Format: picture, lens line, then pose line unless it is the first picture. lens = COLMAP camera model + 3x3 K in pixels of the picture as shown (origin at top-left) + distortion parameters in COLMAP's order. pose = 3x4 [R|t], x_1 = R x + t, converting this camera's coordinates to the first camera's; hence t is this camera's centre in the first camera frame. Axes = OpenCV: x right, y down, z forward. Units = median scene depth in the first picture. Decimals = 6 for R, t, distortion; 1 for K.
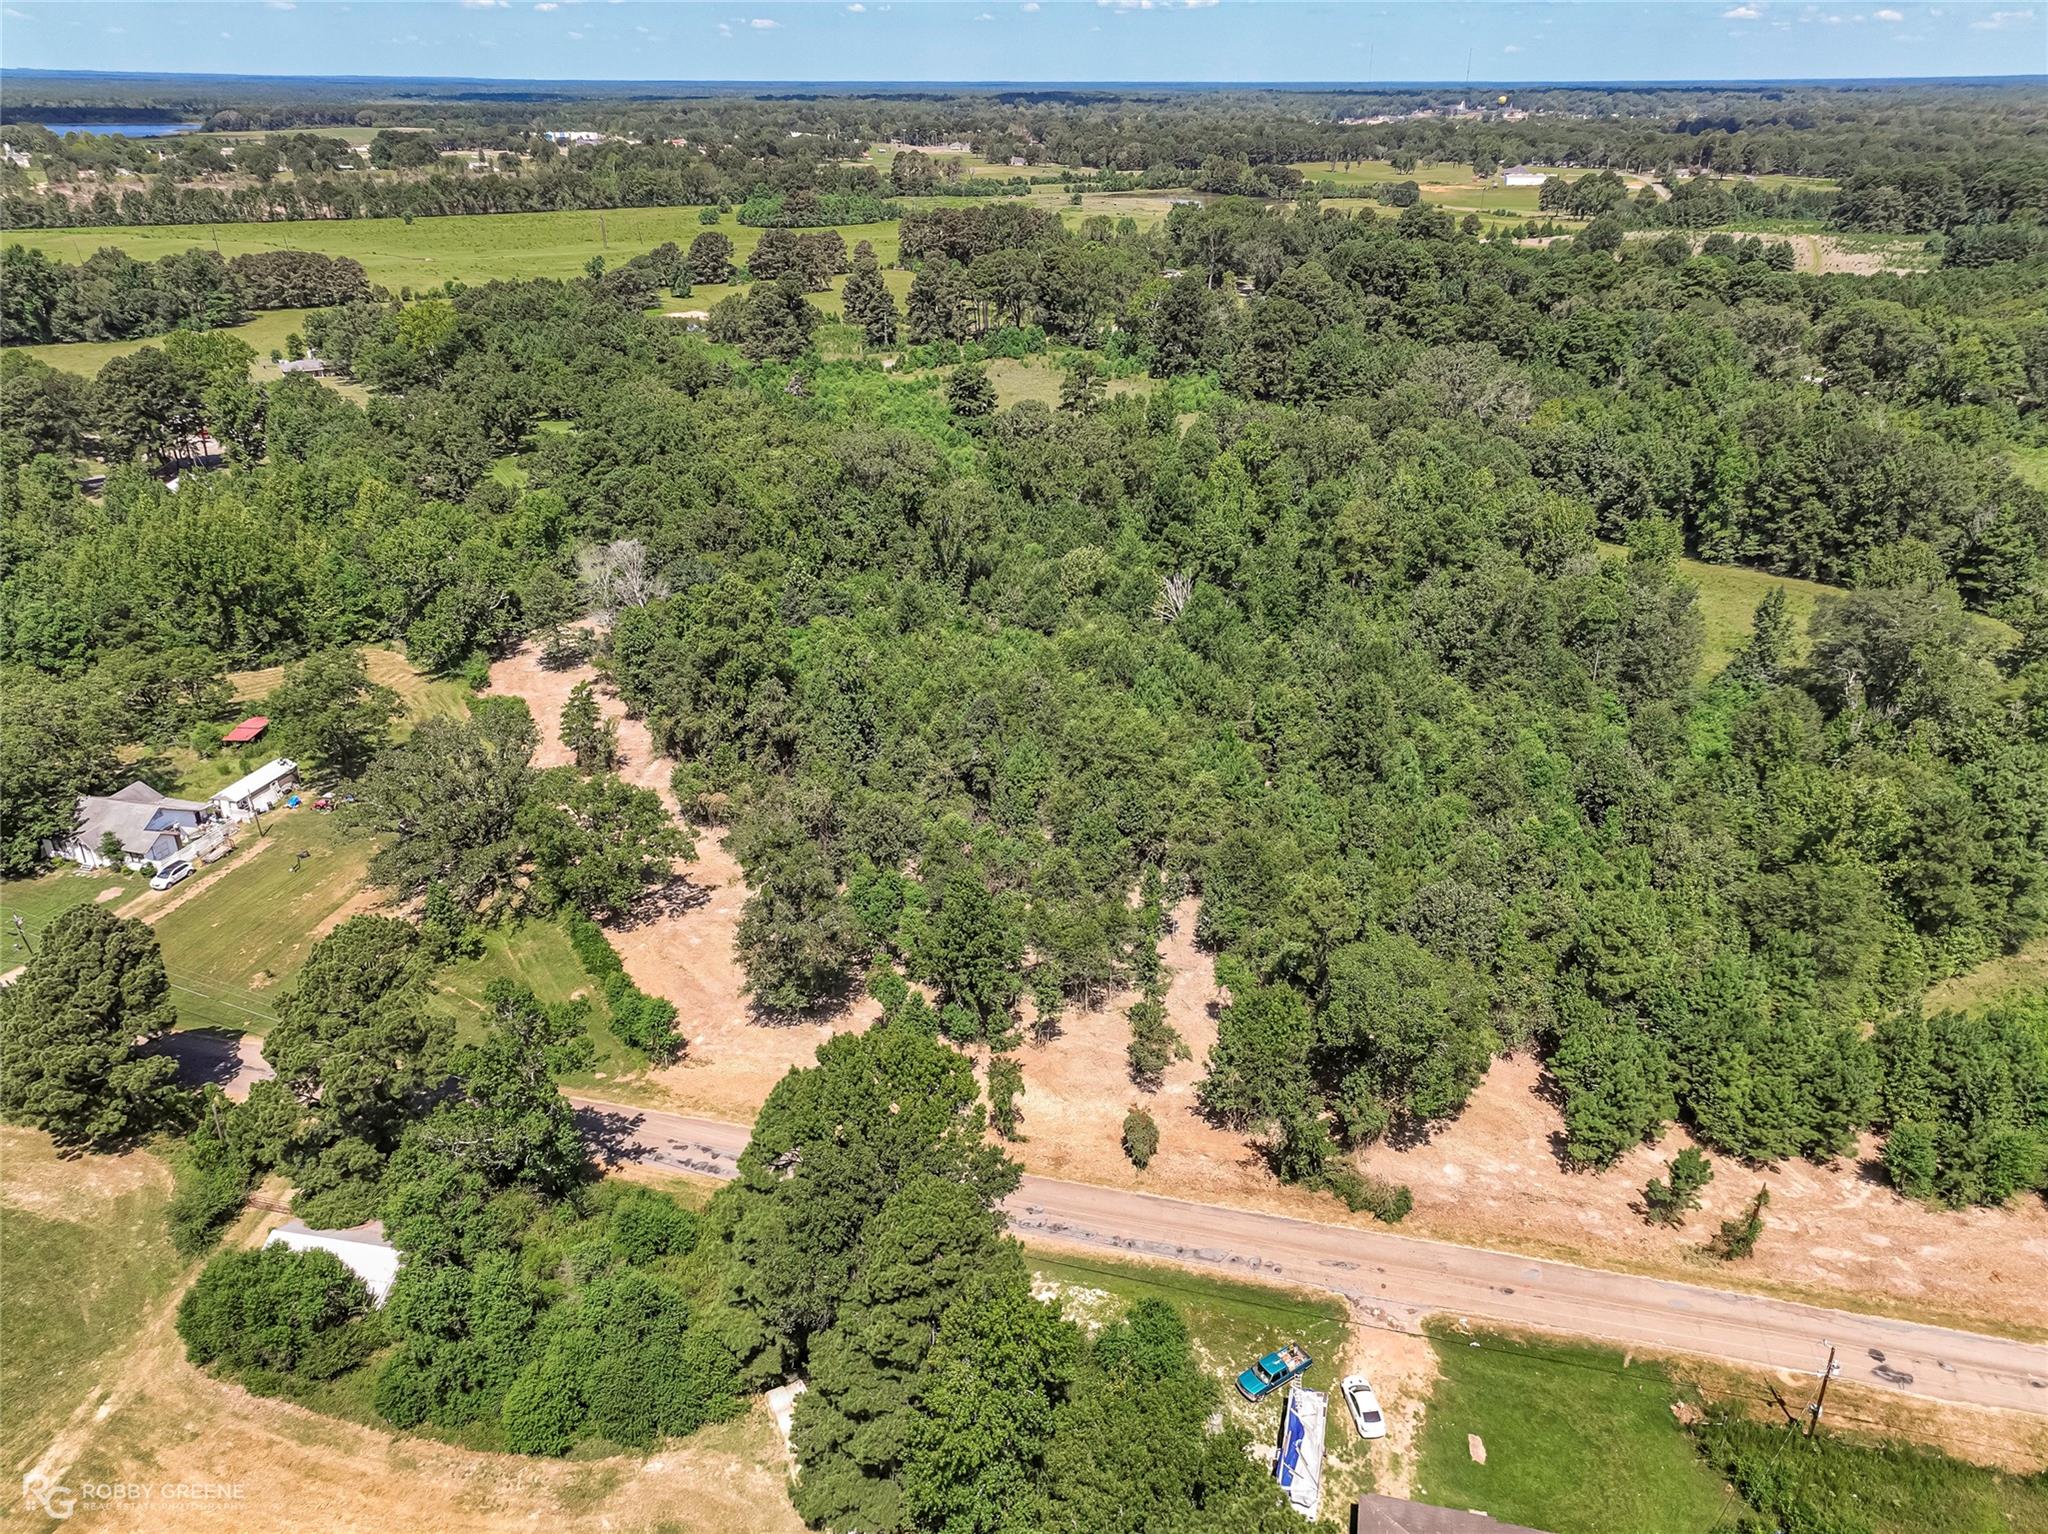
lens RADIAL K [[1465.1, 0, 1024.0], [0, 1465.1, 767.0], [0, 0, 1]] dist [-0.000853, 0.037650]
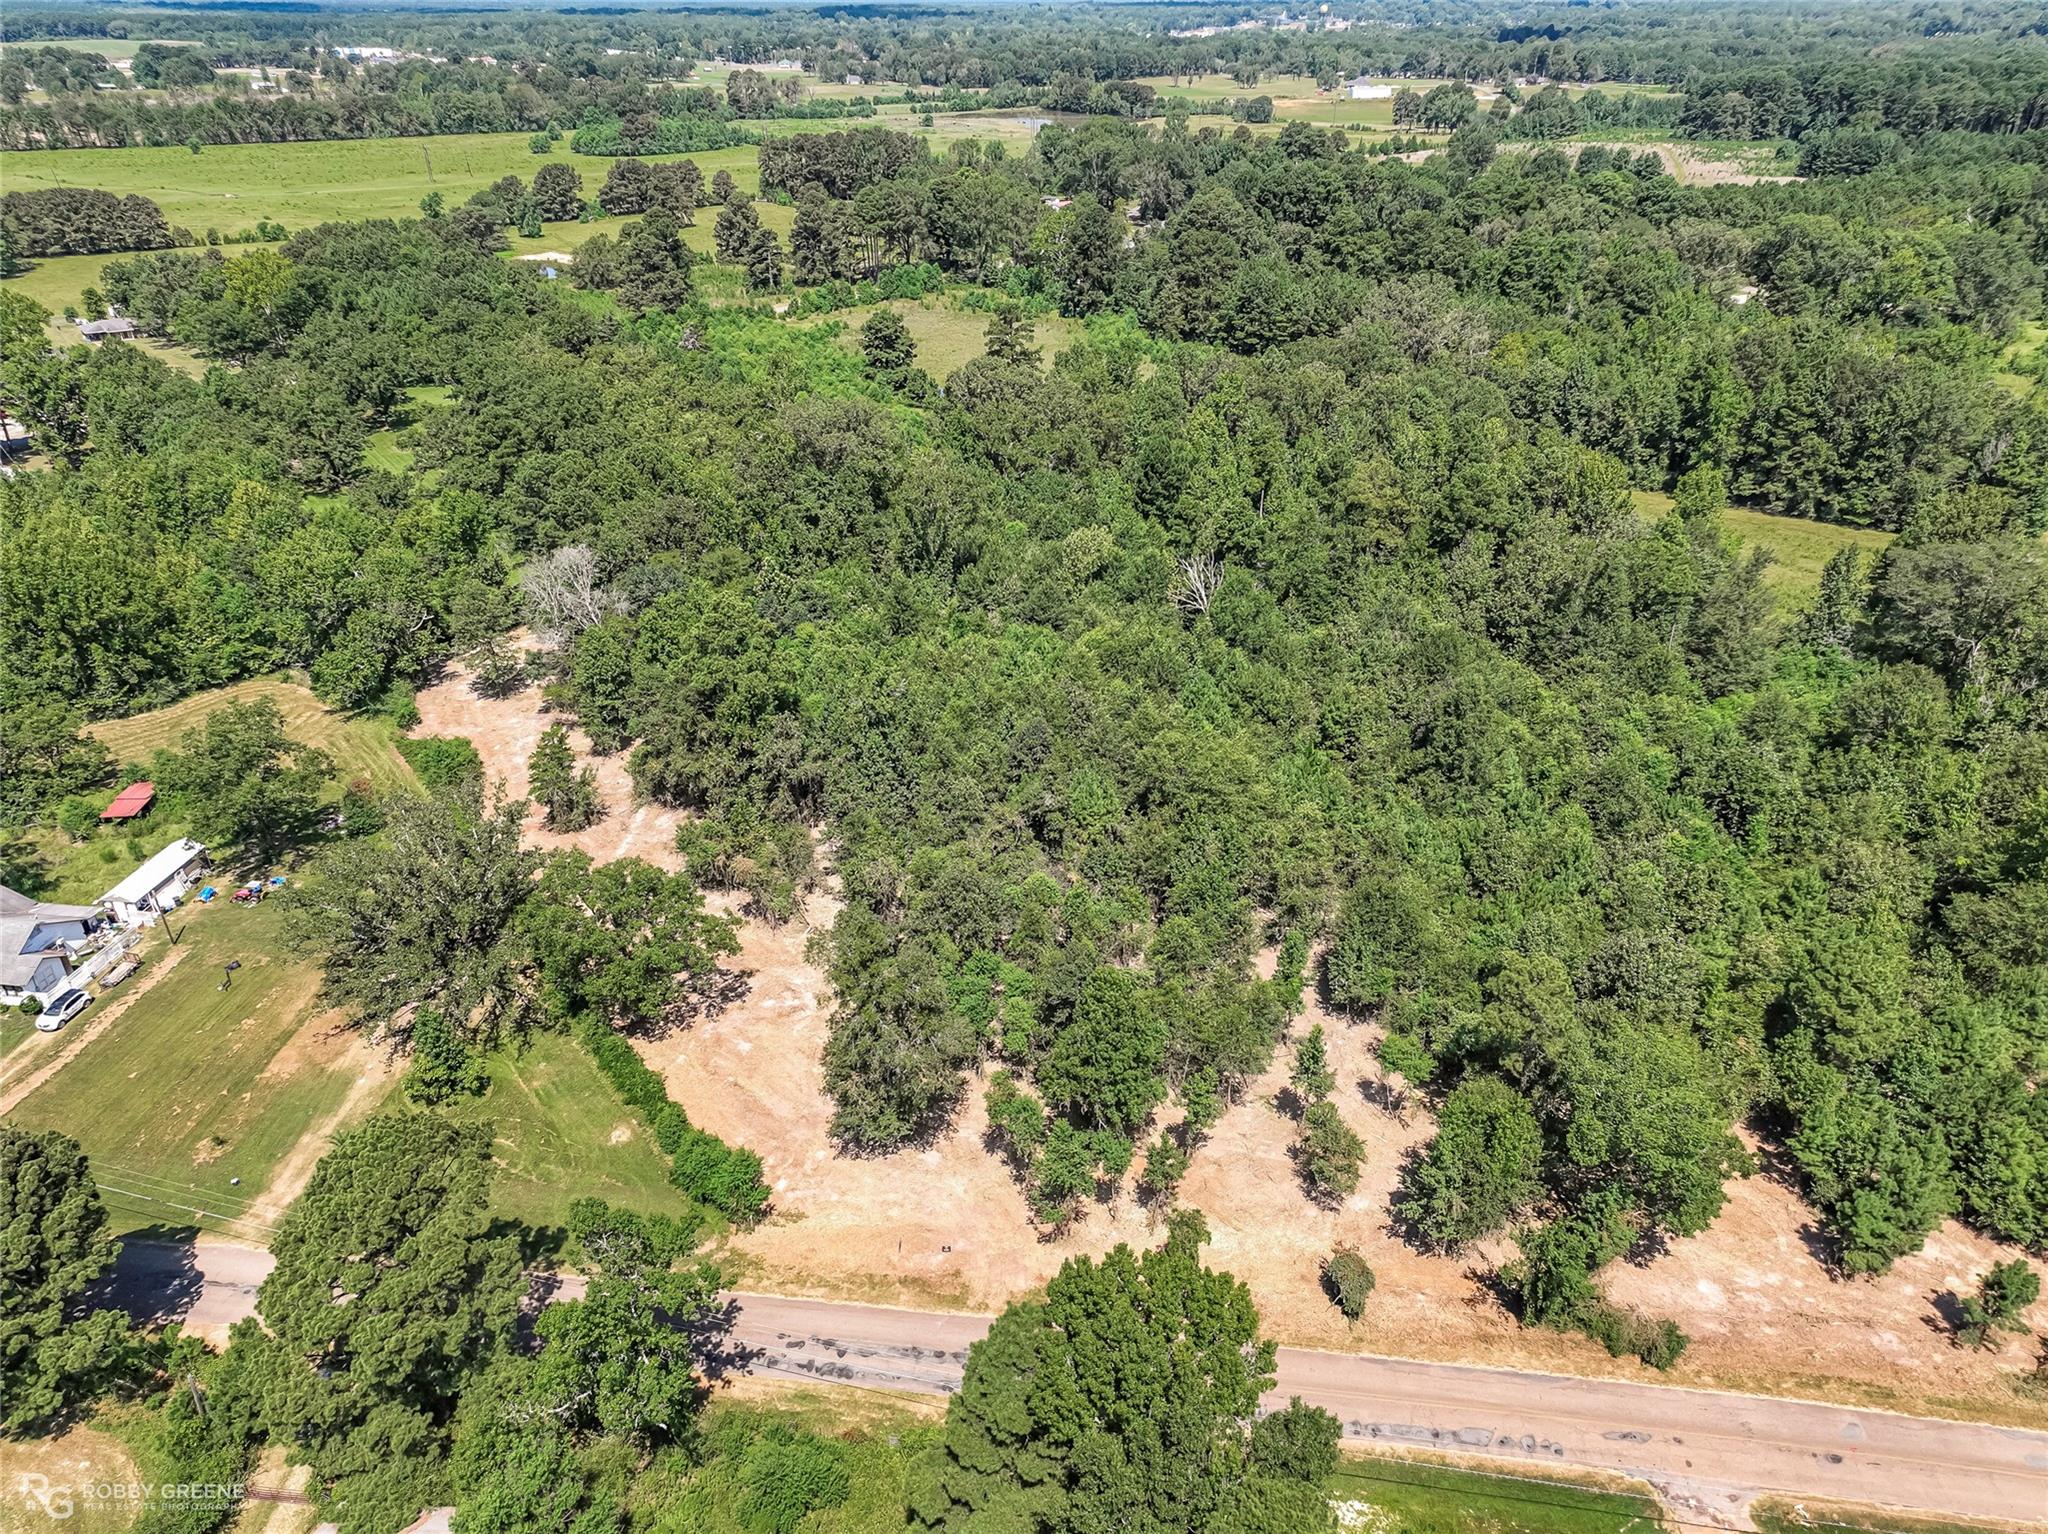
lens RADIAL K [[1435.7, 0, 1024.0], [0, 1435.7, 767.0], [0, 0, 1]] dist [0.020016, 0.040468]
pose [[0.993107, -0.061153, 0.099993, -0.082457], [0.055709, 0.996855, 0.056365, -0.047828], [-0.103125, -0.050406, 0.993390, 0.100892]]
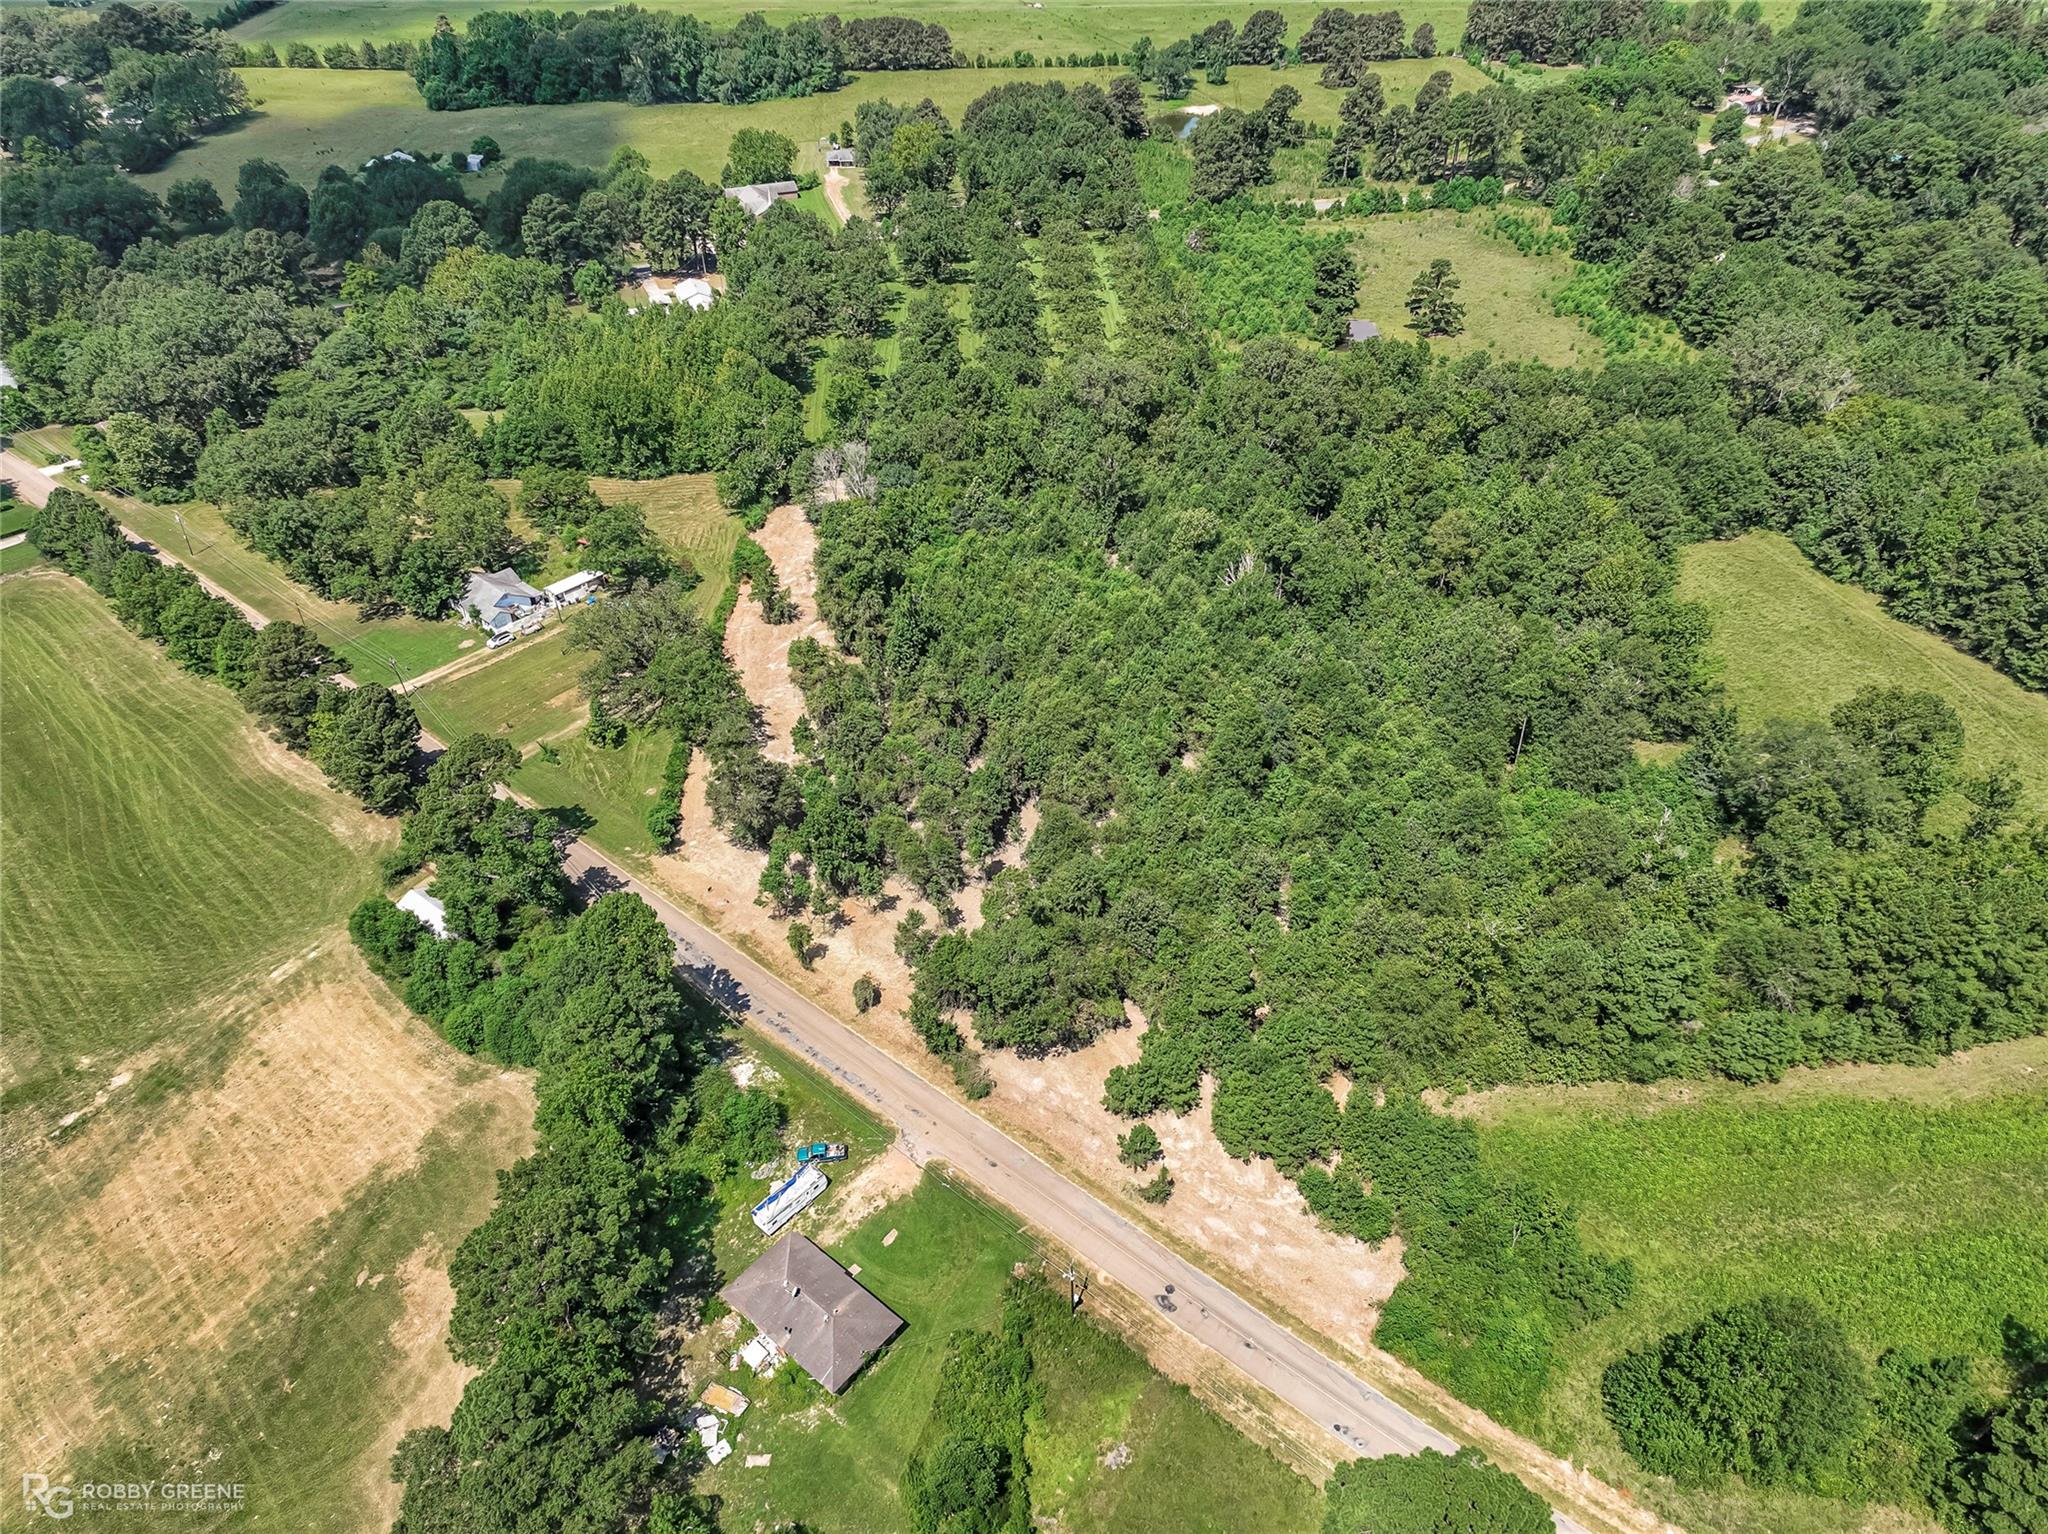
lens RADIAL K [[1429.0, 0, 1024.0], [0, 1429.0, 767.0], [0, 0, 1]] dist [0.045195, 0.000335]
pose [[0.891014, 0.267257, -0.366970, 0.345673], [-0.186355, 0.952426, 0.241157, -0.178076], [0.413963, -0.146487, 0.898430, -0.122241]]
